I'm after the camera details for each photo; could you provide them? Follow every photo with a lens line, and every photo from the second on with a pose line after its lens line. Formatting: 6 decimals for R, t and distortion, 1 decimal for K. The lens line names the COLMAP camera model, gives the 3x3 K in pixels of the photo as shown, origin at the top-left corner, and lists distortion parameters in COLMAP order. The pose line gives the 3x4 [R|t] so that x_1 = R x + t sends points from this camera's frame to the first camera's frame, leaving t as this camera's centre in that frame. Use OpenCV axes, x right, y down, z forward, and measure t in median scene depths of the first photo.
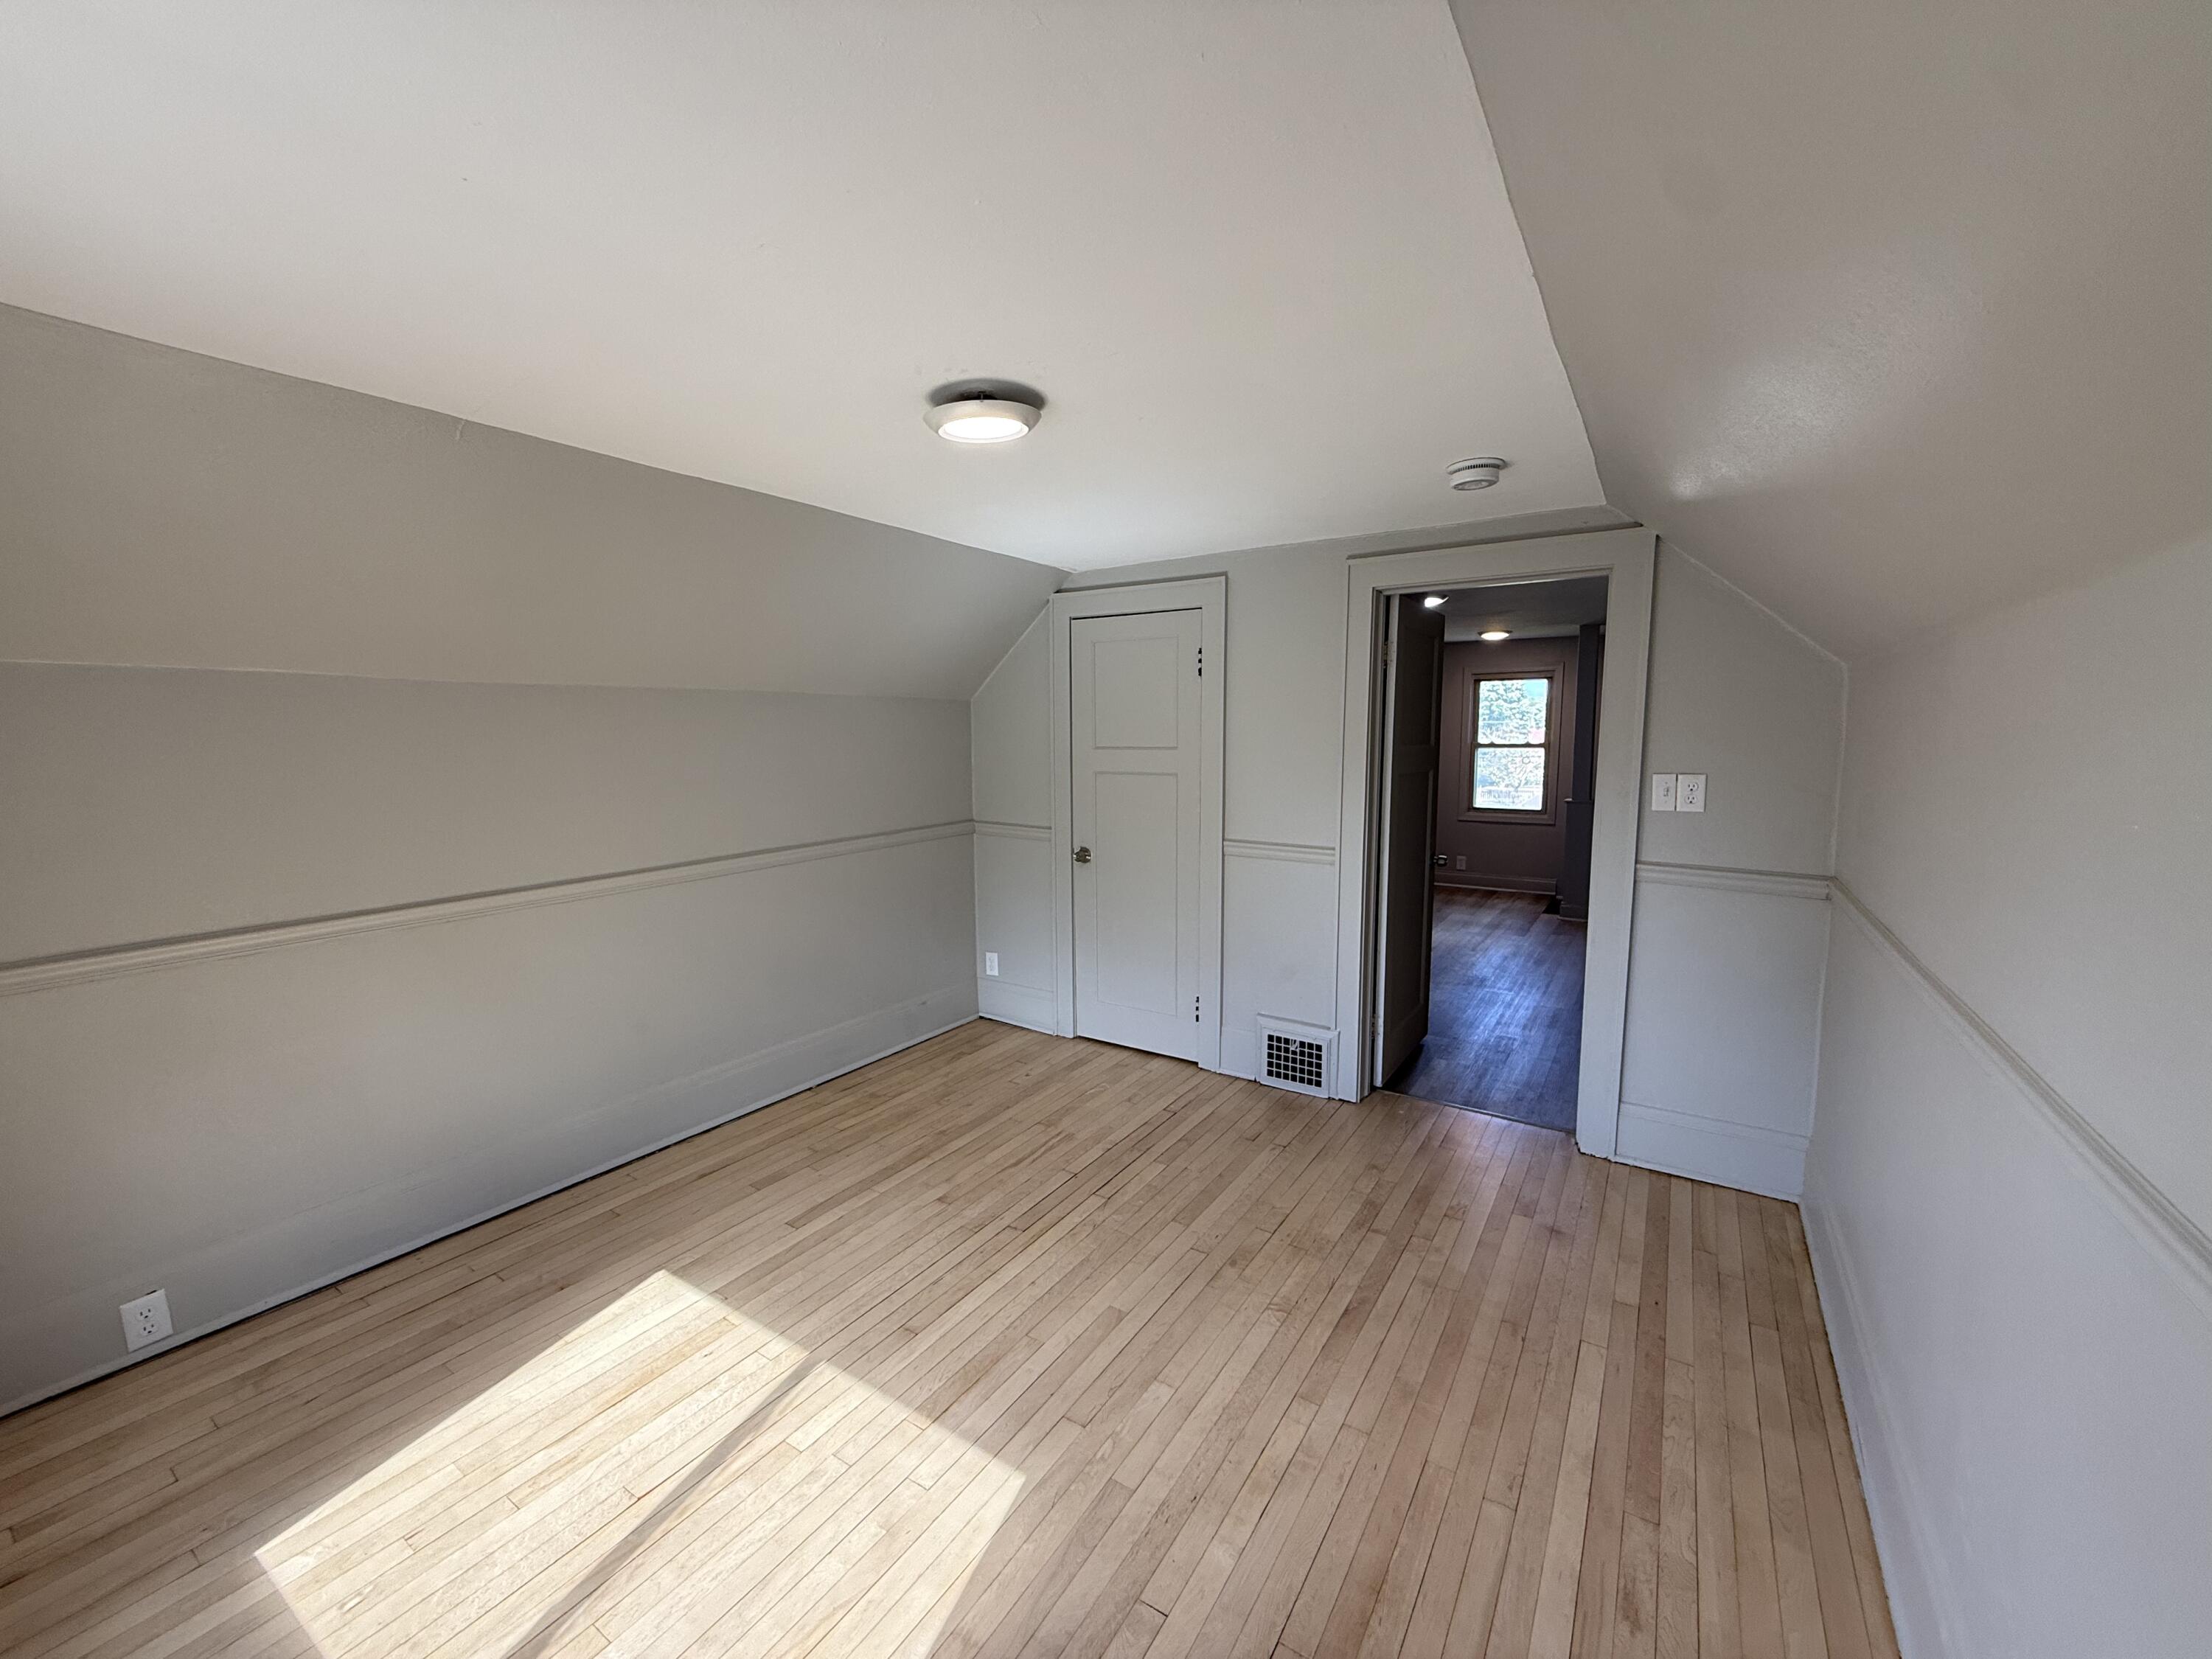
lens RADIAL K [[875.4, 0, 1104.8], [0, 875.4, 828.4], [0, 0, 1]] dist [0.003563, 0.000109]
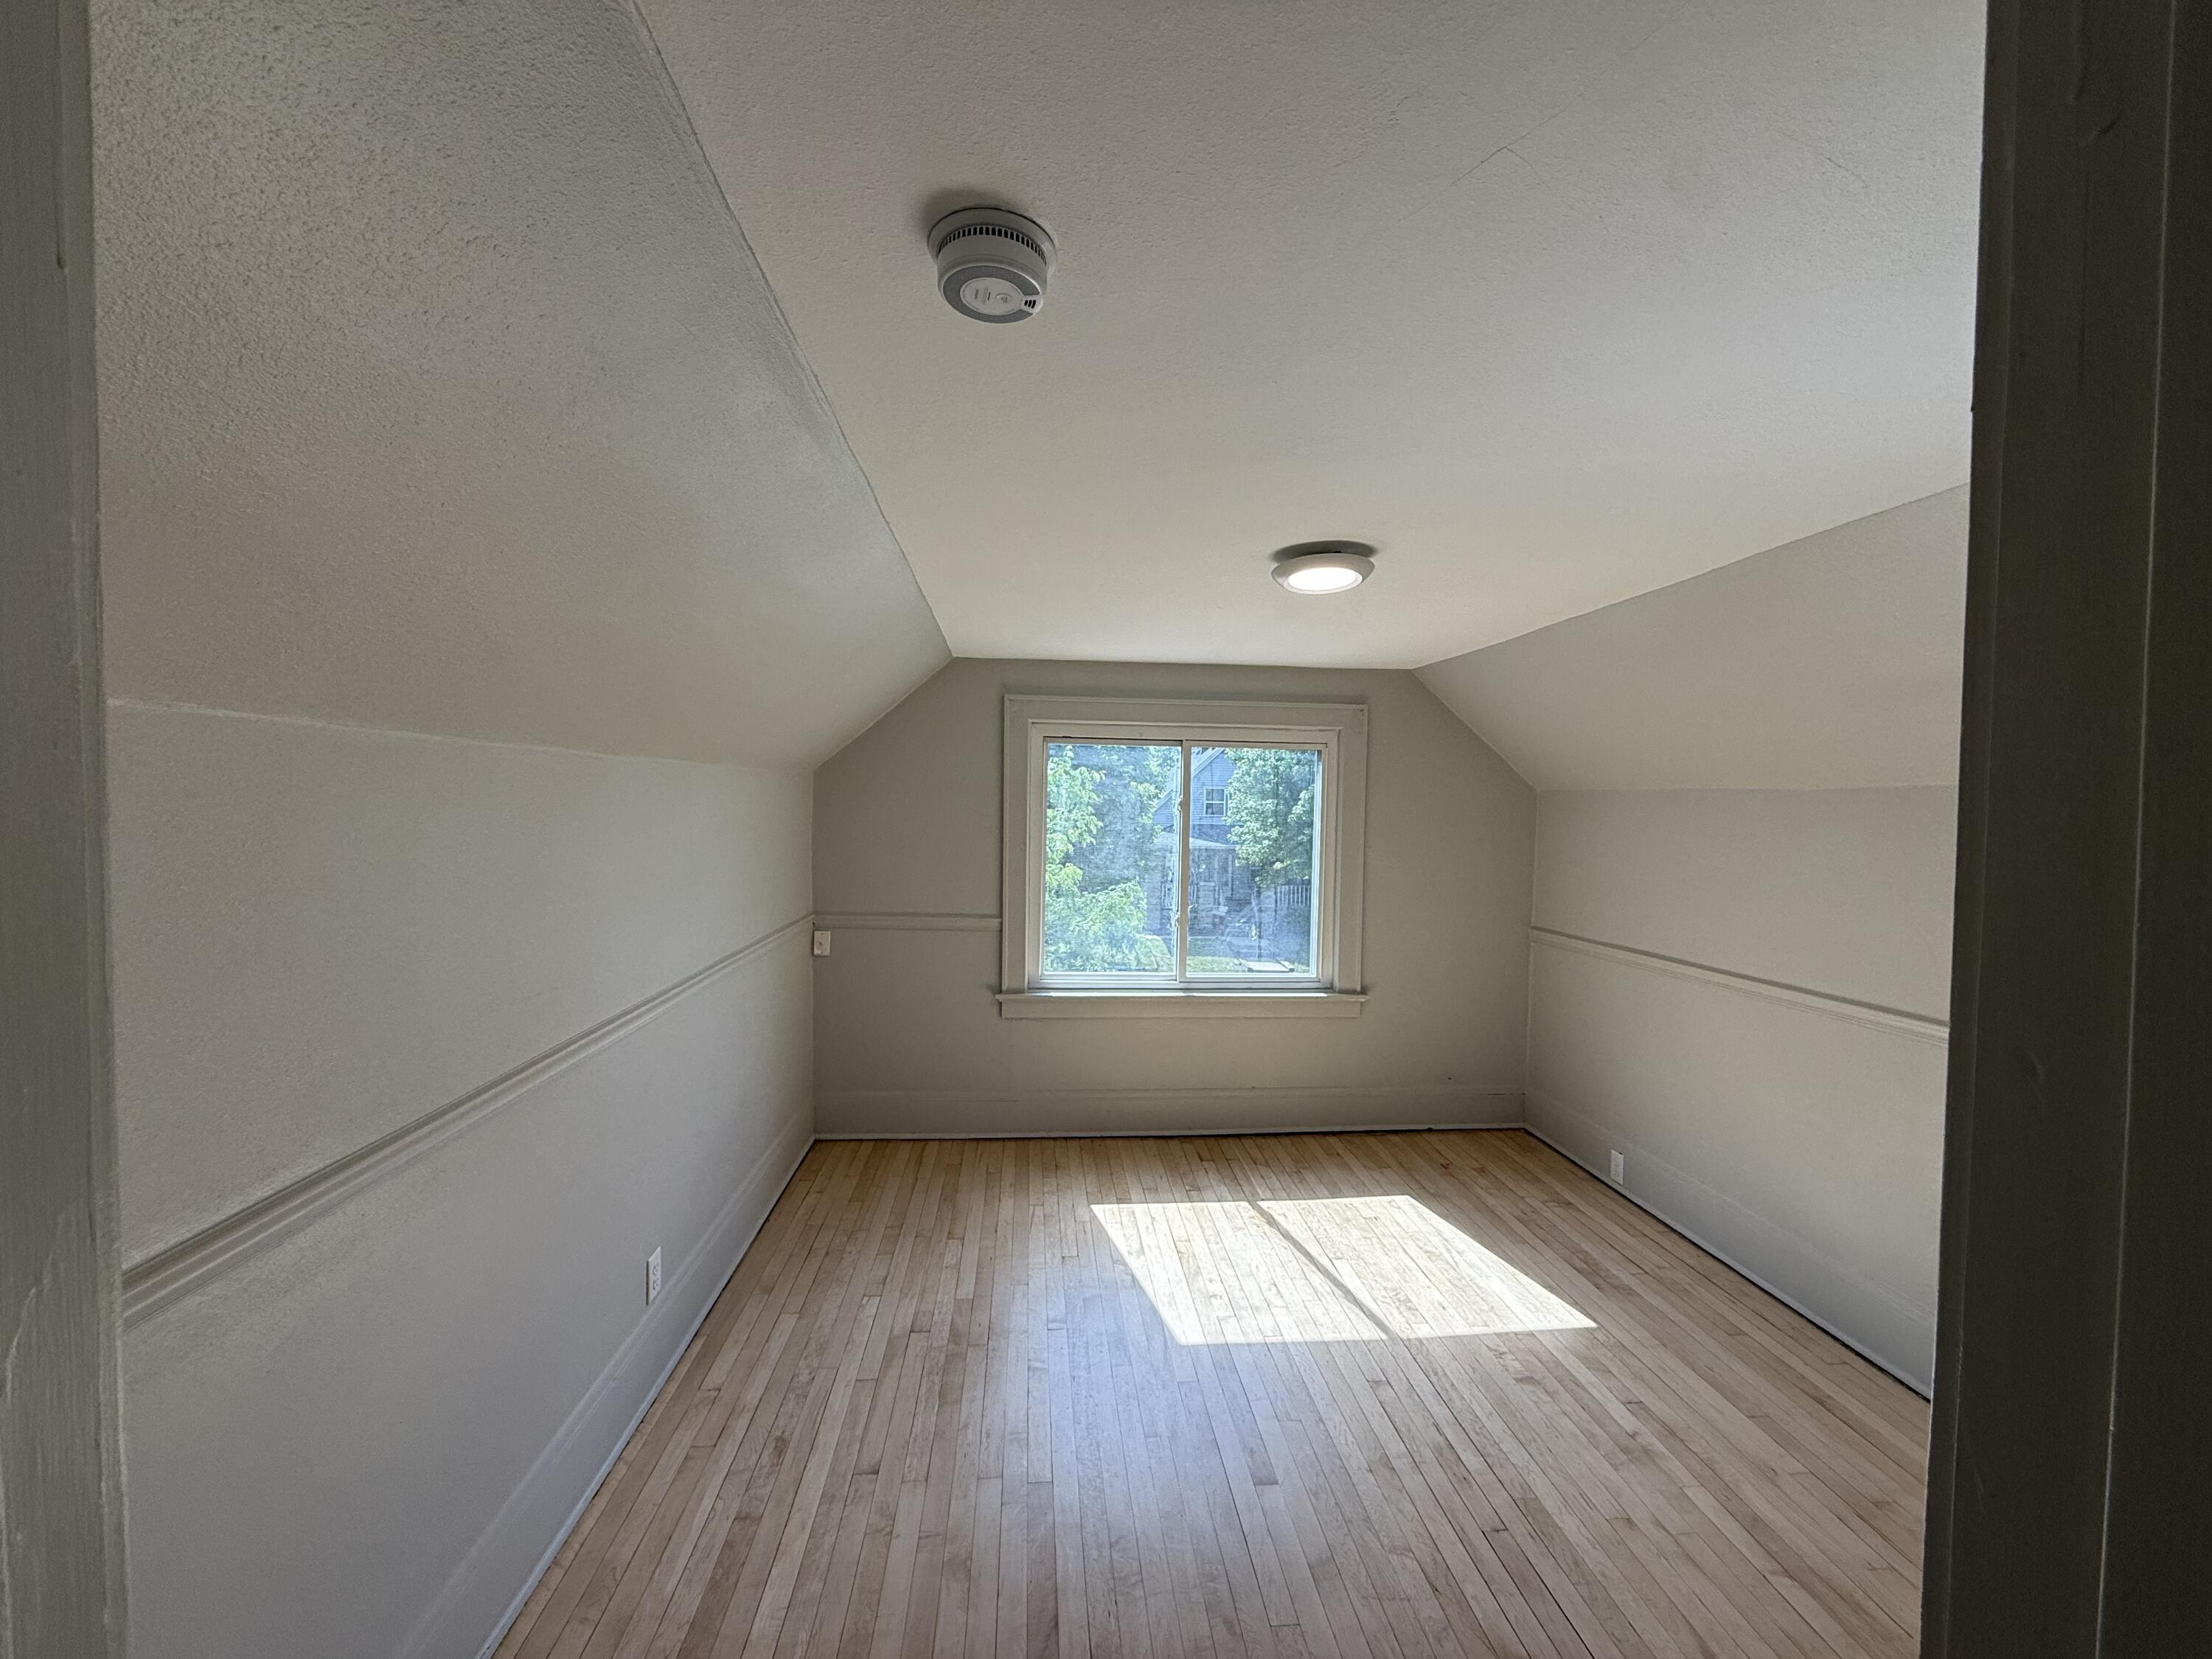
lens RADIAL K [[875.4, 0, 1102.7], [0, 875.4, 831.2], [0, 0, 1]] dist [0.003563, 0.000109]
pose [[-0.786022, 0.016157, -0.617987, 0.743521], [-0.077683, 0.989153, 0.124666, -0.223136], [0.613298, 0.145997, -0.776241, 1.613947]]
